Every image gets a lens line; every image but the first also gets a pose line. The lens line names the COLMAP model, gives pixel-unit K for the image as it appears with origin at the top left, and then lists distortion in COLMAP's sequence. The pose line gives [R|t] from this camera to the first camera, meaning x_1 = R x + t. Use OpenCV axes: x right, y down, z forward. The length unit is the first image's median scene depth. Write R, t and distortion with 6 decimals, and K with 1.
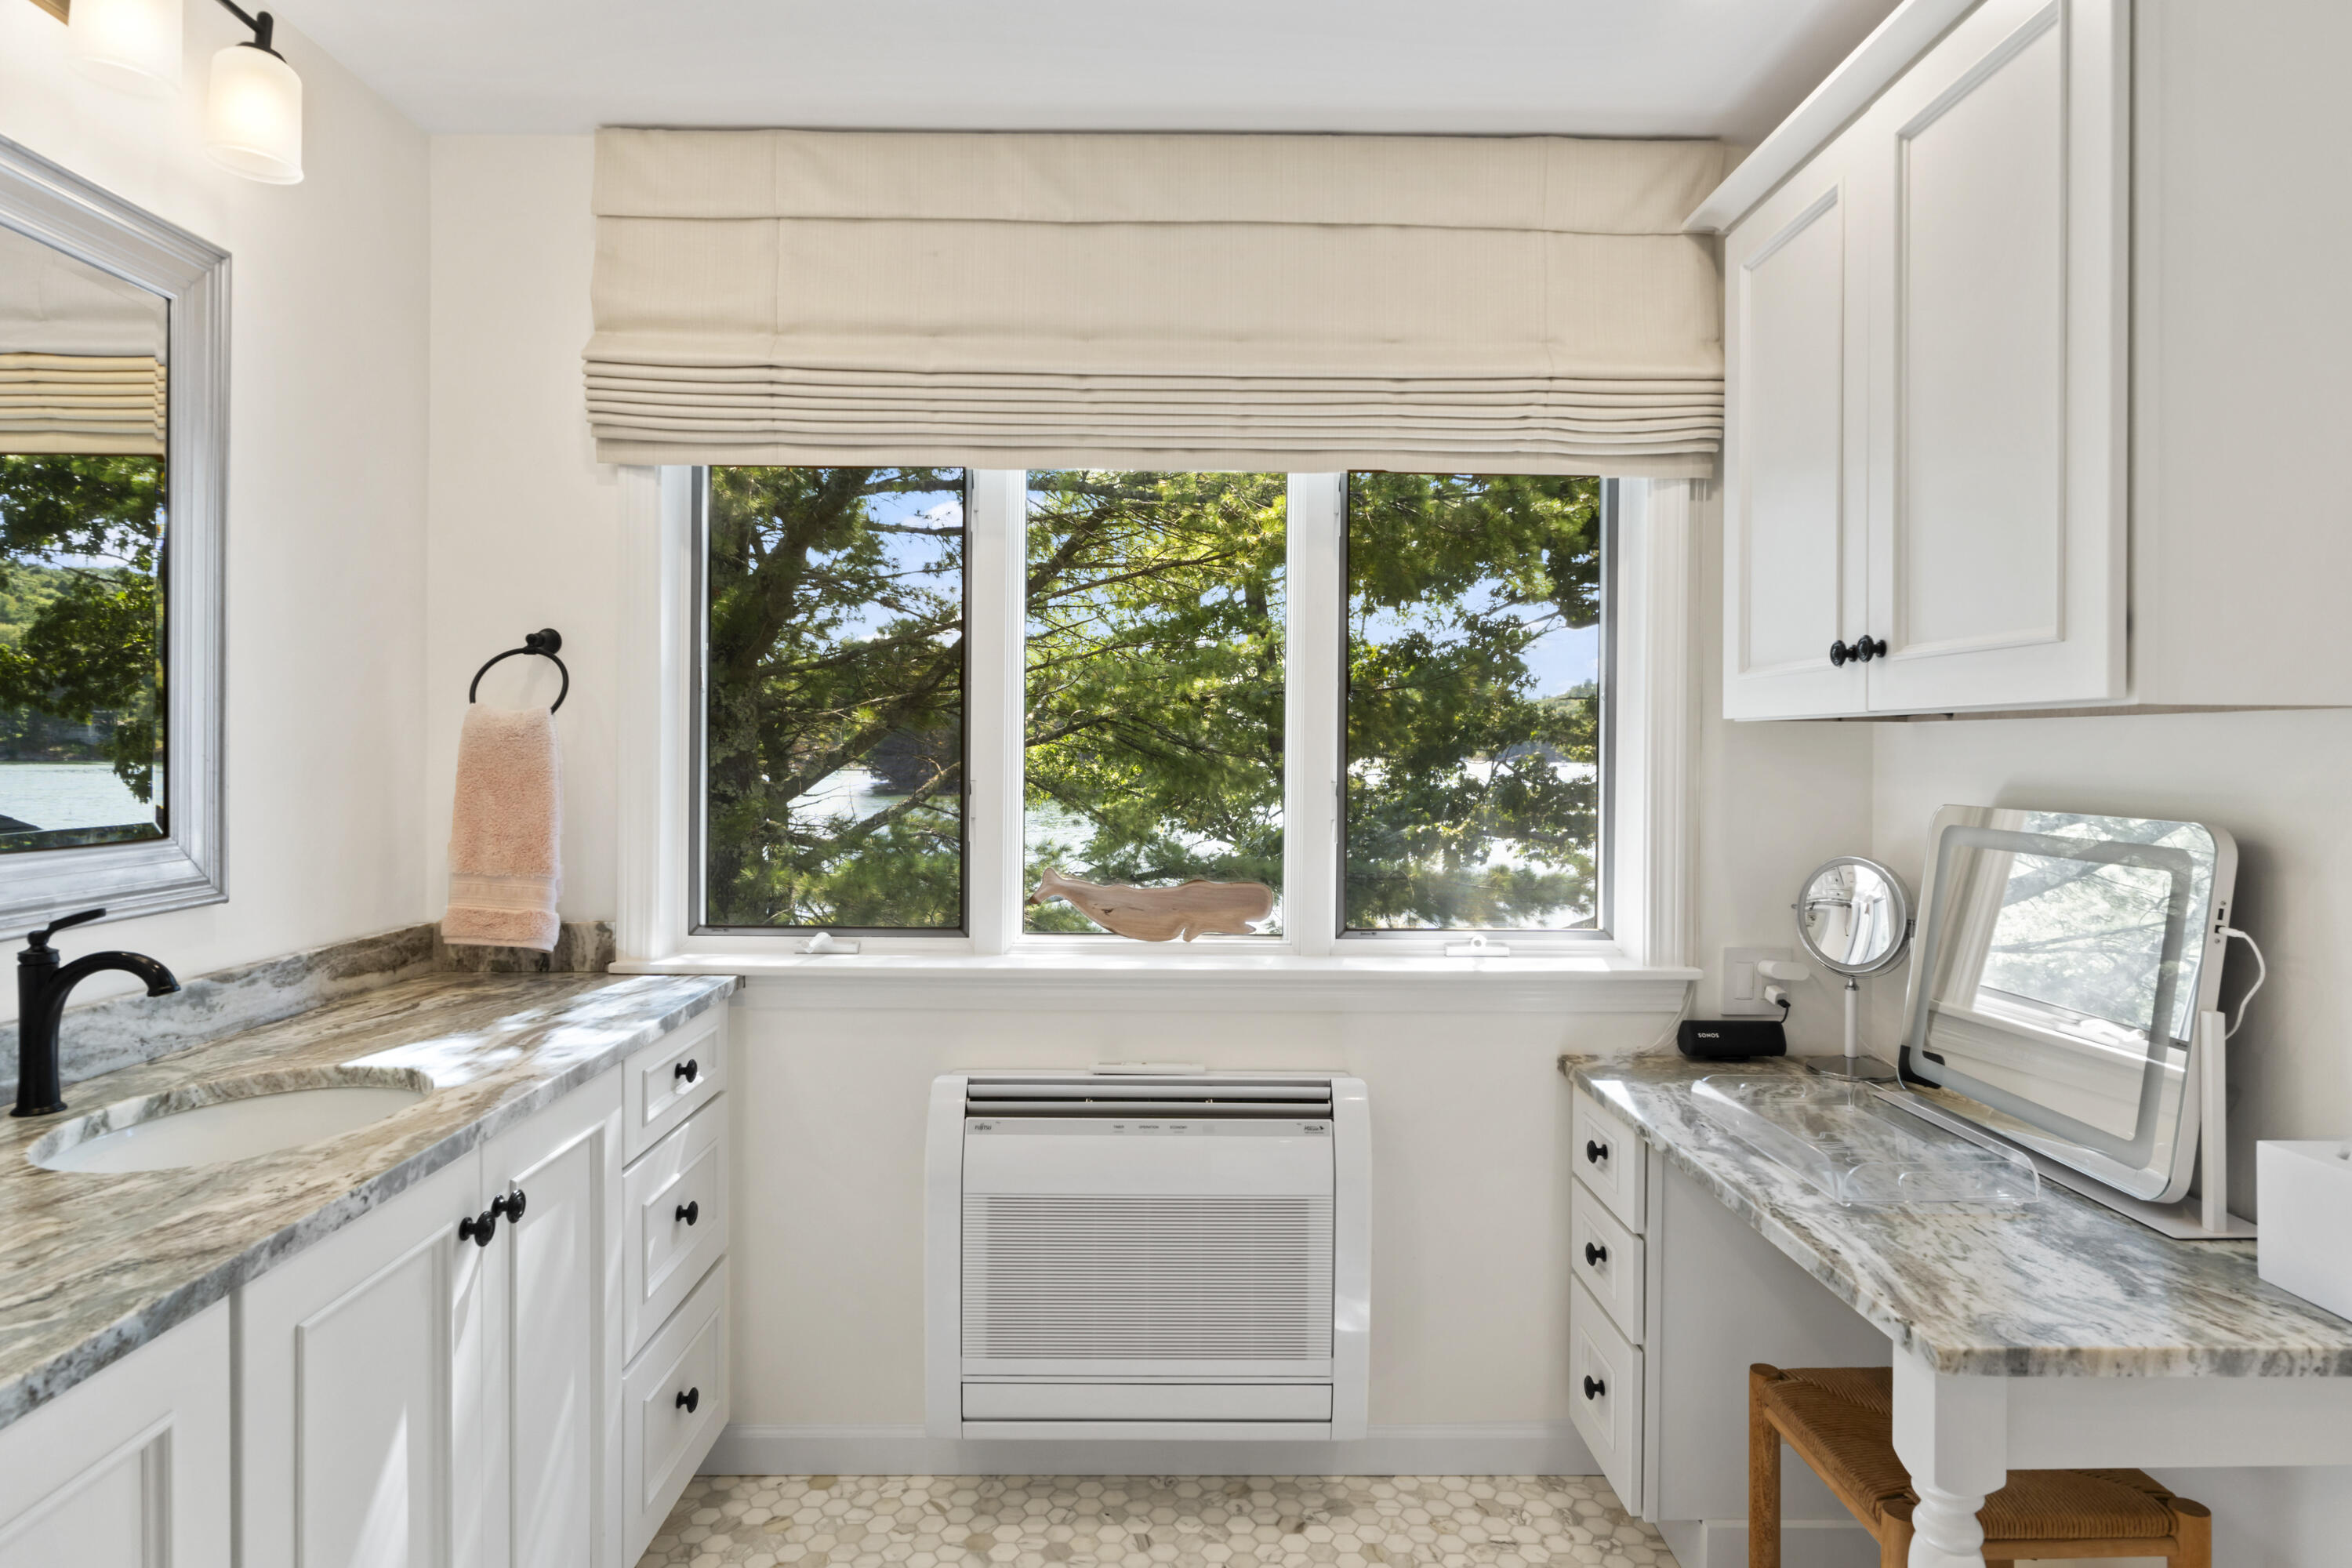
lens RADIAL K [[1290.2, 0, 1164.5], [0, 1290.2, 763.7], [0, 0, 1]] dist [0.018475, -0.000215]
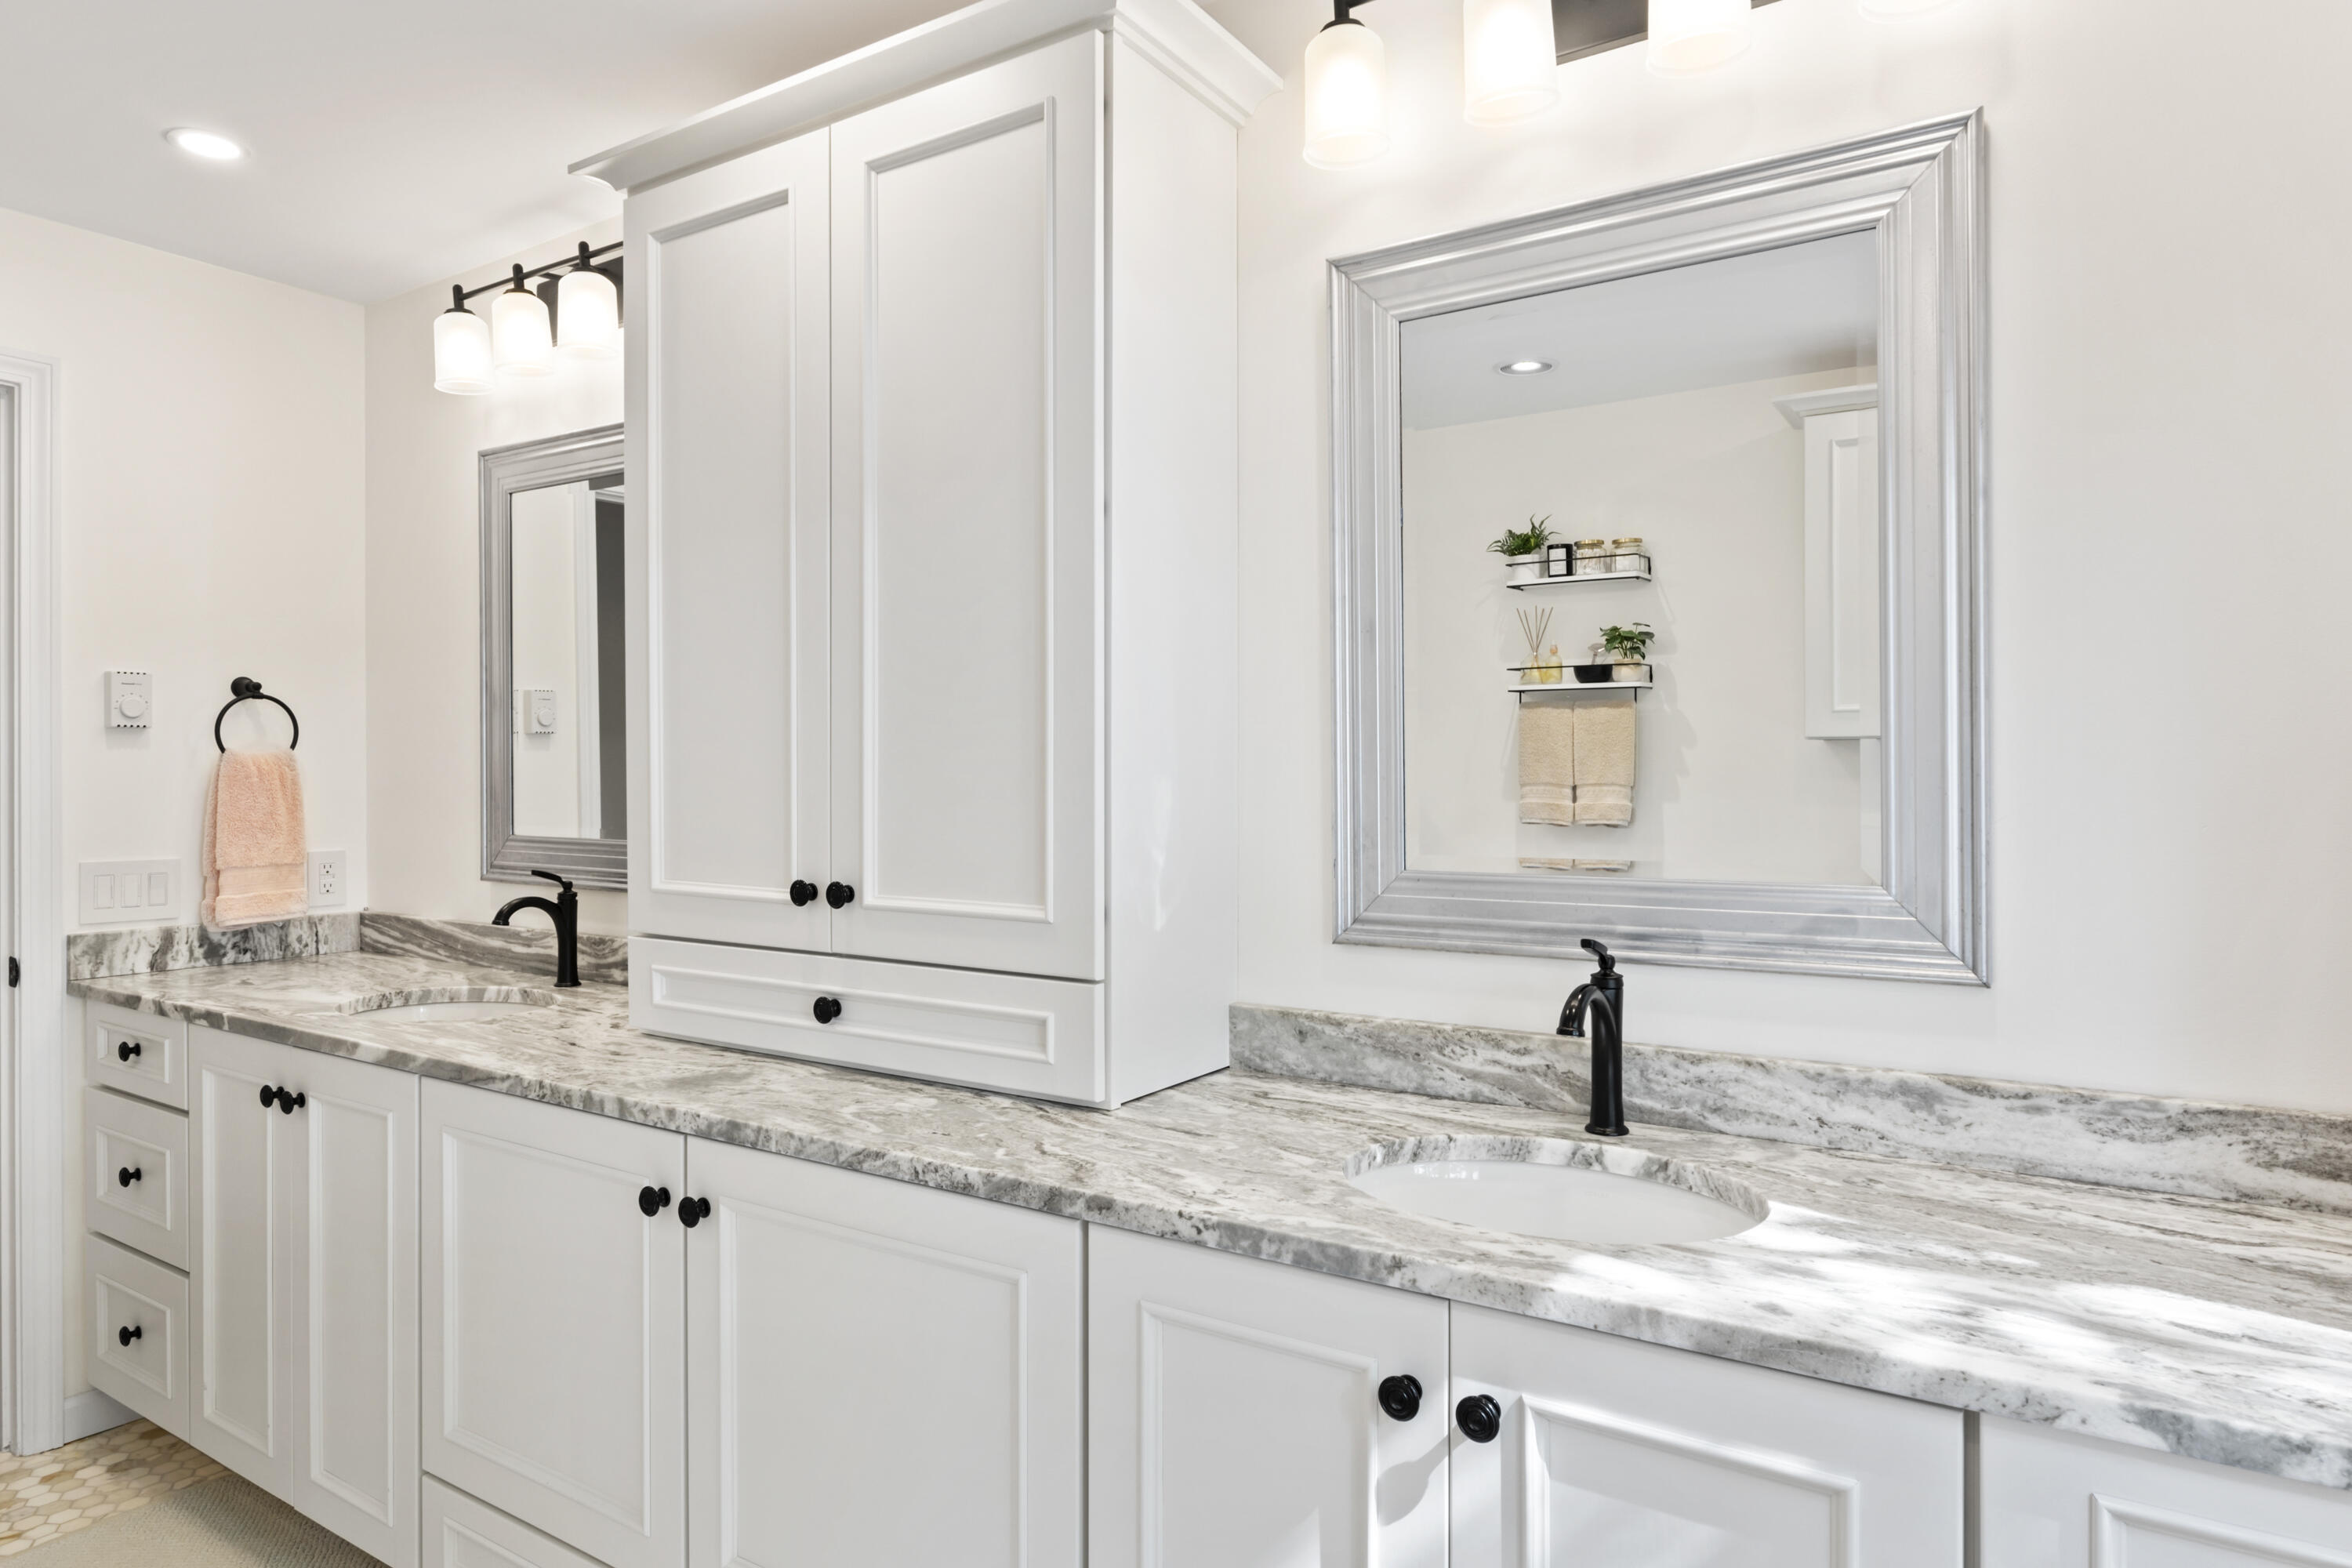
lens RADIAL K [[1360.2, 0, 1174.1], [0, 1360.2, 776.8], [0, 0, 1]] dist [-0.000677, 0.001549]
pose [[-0.556576, -0.004739, -0.830783, 0.161918], [-0.010124, 0.999948, 0.001079, -0.008213], [0.830735, 0.009012, -0.556595, 0.962772]]
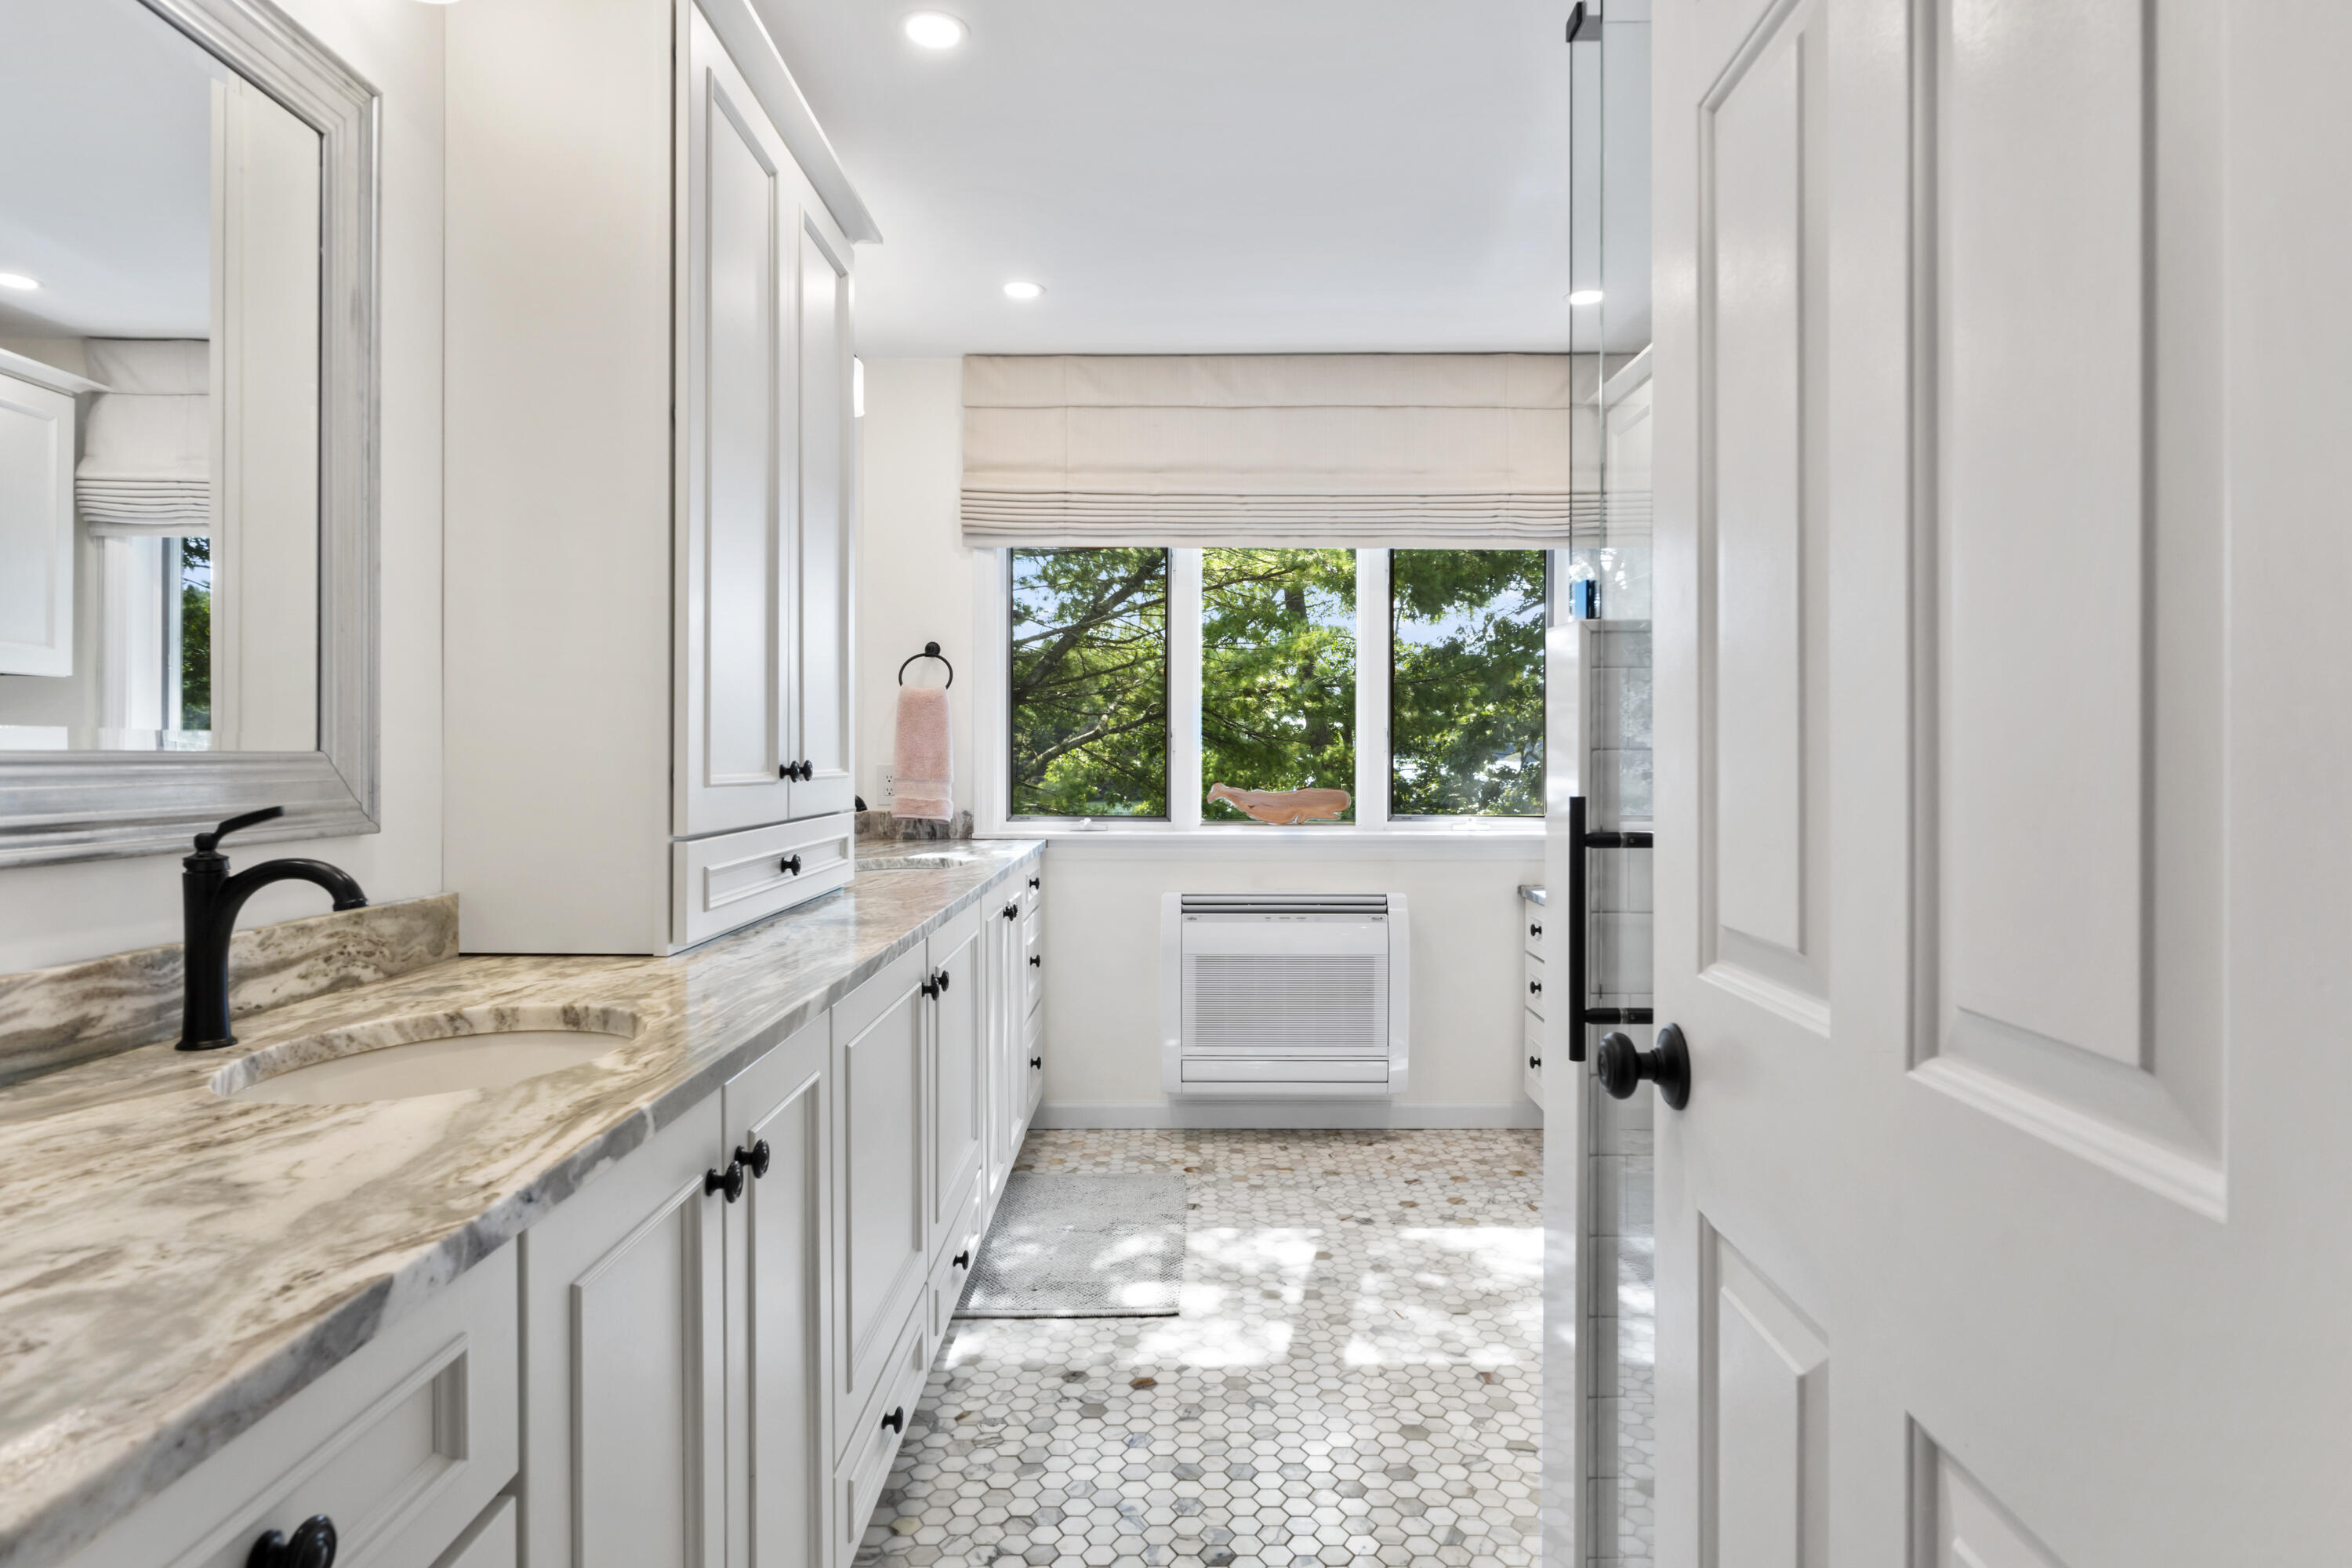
lens RADIAL K [[1360.2, 0, 1188.2], [0, 1360.2, 776.3], [0, 0, 1]] dist [-0.000677, 0.001549]
pose [[0.999950, -0.006746, -0.007447, -0.127768], [0.006774, 0.999970, 0.003831, 0.074902], [0.007421, -0.003881, 0.999965, -0.863719]]
